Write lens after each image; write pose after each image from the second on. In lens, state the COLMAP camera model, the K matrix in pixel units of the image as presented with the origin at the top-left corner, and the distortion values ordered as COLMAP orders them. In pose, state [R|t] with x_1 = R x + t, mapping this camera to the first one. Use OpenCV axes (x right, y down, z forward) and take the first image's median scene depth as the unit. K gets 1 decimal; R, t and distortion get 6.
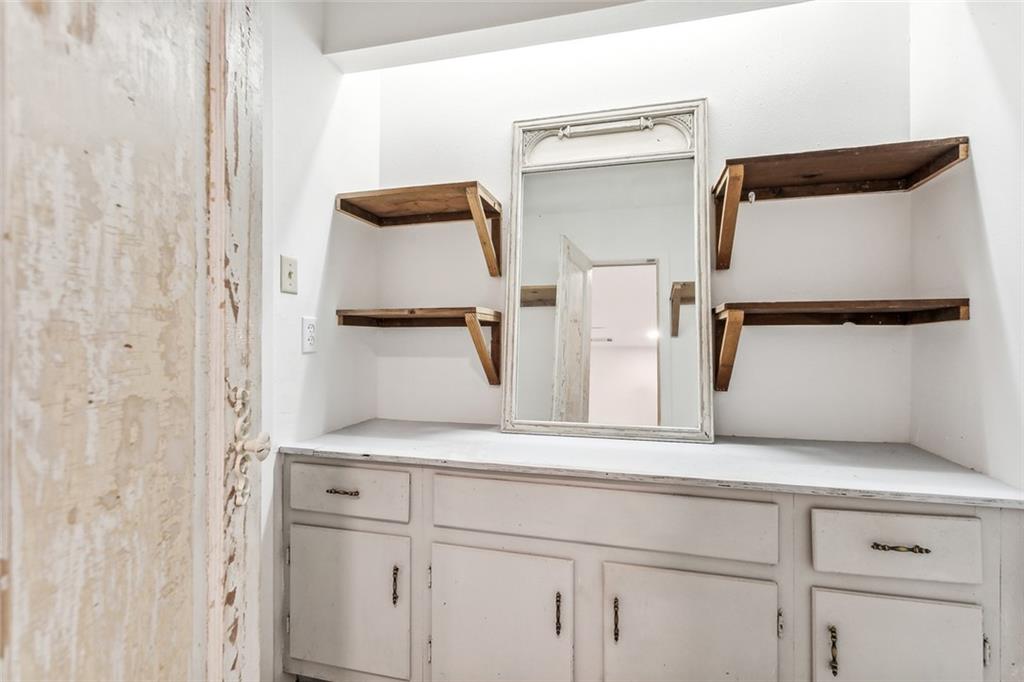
lens RADIAL K [[490.6, 0, 512.0], [0, 490.6, 341.0], [0, 0, 1]] dist [-0.001508, -0.000256]
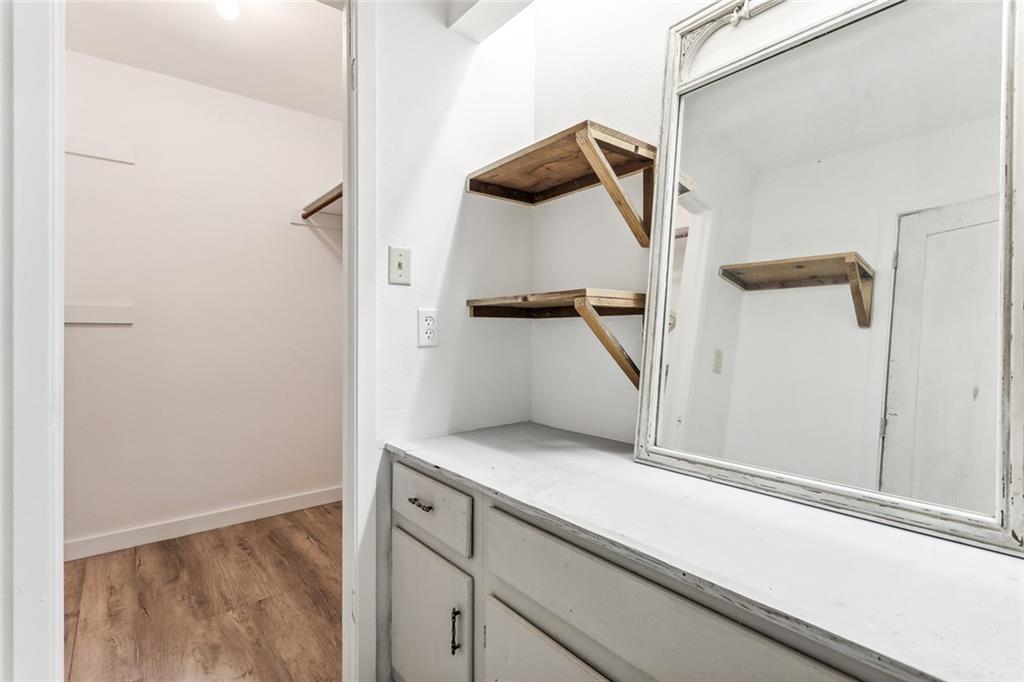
lens RADIAL K [[492.5, 0, 511.4], [0, 492.5, 330.5], [0, 0, 1]] dist [0.000438, 0.000400]
pose [[0.803098, -0.004333, -0.595831, 0.270767], [0.000834, 0.999981, -0.006147, -0.001154], [0.595846, 0.004439, 0.803086, 0.319107]]
